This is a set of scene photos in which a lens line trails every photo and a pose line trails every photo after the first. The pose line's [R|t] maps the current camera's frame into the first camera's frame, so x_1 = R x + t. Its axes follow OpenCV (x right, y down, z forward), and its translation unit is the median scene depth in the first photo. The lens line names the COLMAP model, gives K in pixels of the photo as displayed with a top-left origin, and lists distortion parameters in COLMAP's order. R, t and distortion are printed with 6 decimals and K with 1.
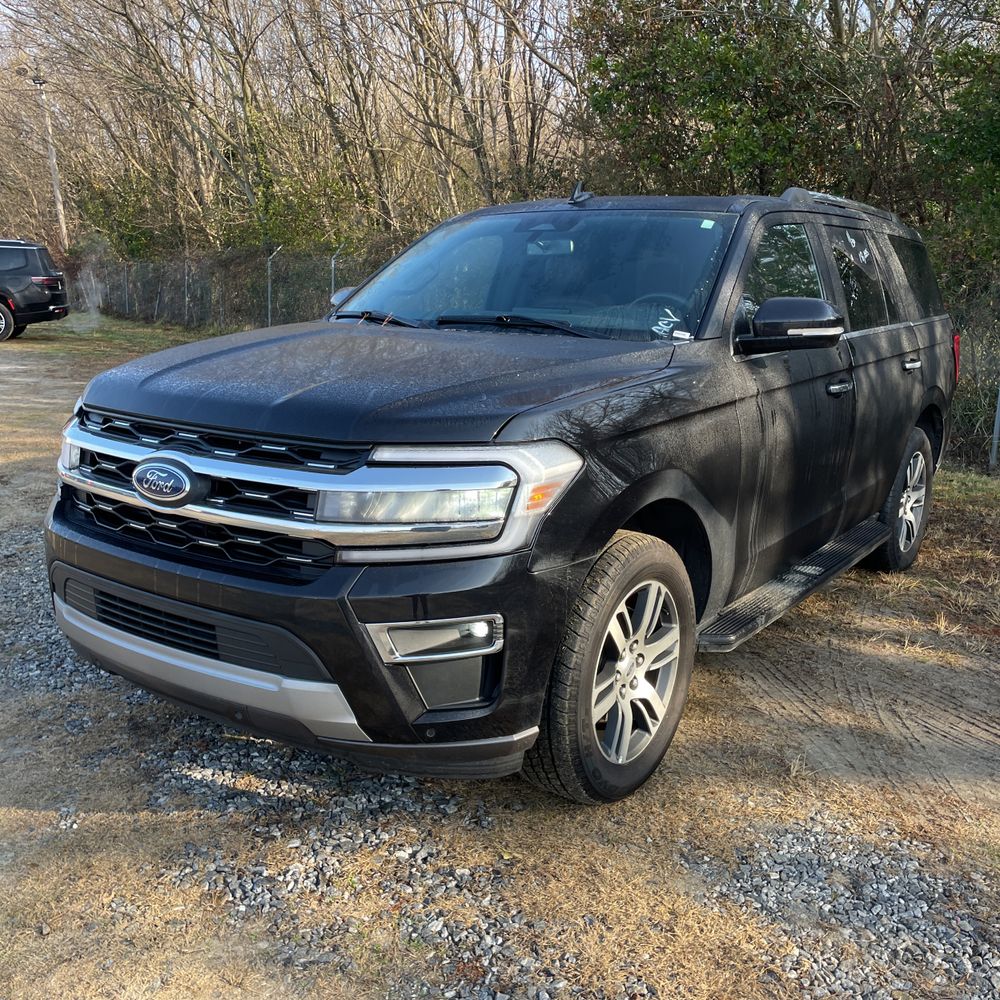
lens RADIAL K [[1009.7, 0, 500.0], [0, 1009.7, 500.0], [0, 0, 1]] dist [0.098274, -0.116558]
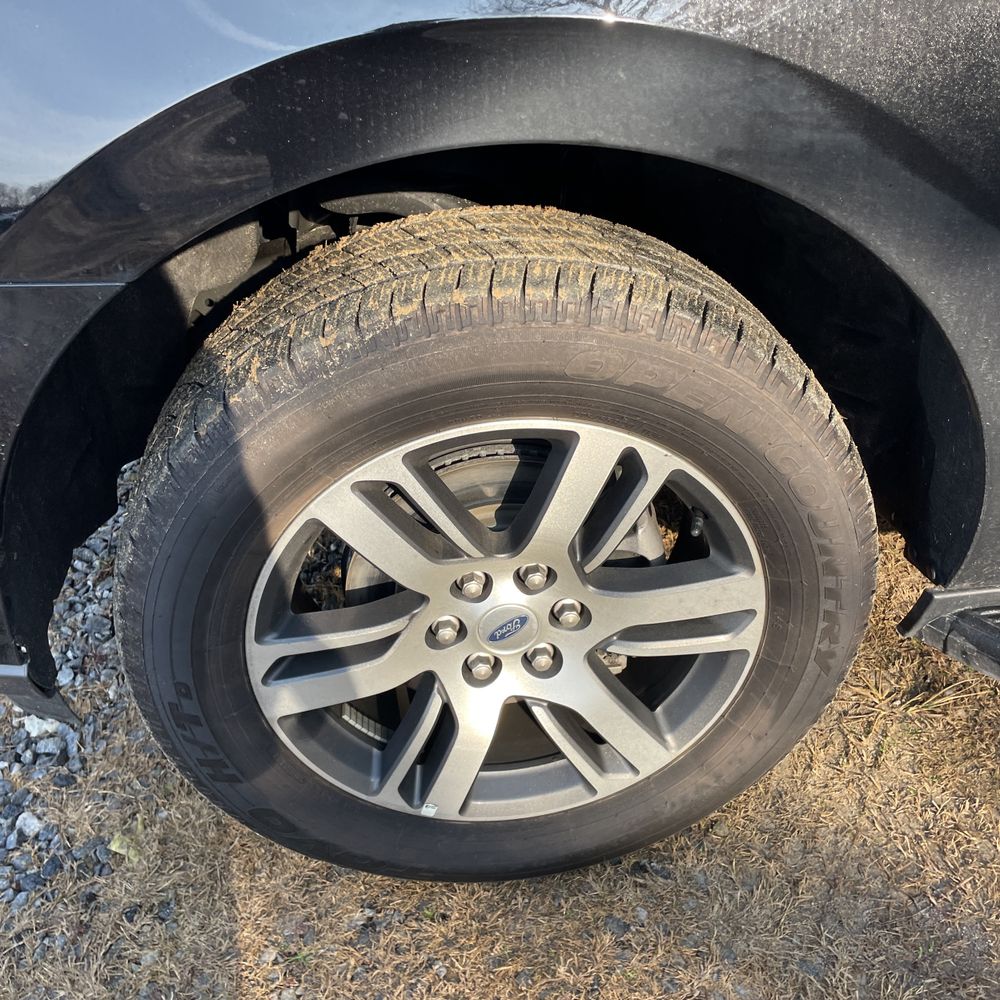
lens RADIAL K [[997.5, 0, 498.2], [0, 997.5, 489.4], [0, 0, 1]] dist [0.098264, -0.119745]
pose [[0.660252, 0.394451, -0.639121, 0.312050], [-0.141015, 0.900951, 0.410368, -0.022858], [0.737687, -0.180820, 0.650478, 0.718884]]
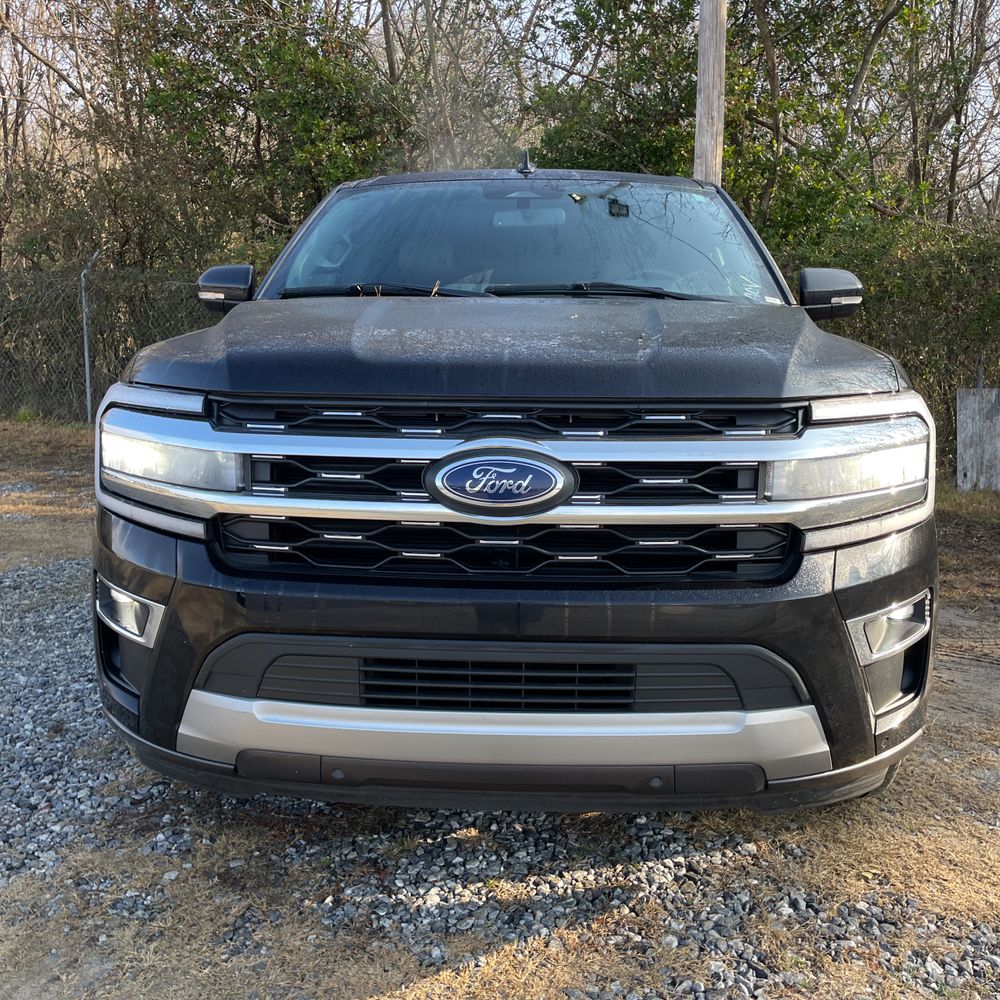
lens RADIAL K [[1009.7, 0, 500.0], [0, 1009.7, 500.0], [0, 0, 1]] dist [0.098274, -0.116558]
pose [[0.846047, -0.099586, 0.523725, -0.577236], [0.121718, 0.992533, -0.007898, 0.000307], [-0.519028, 0.070429, 0.851851, 0.332899]]
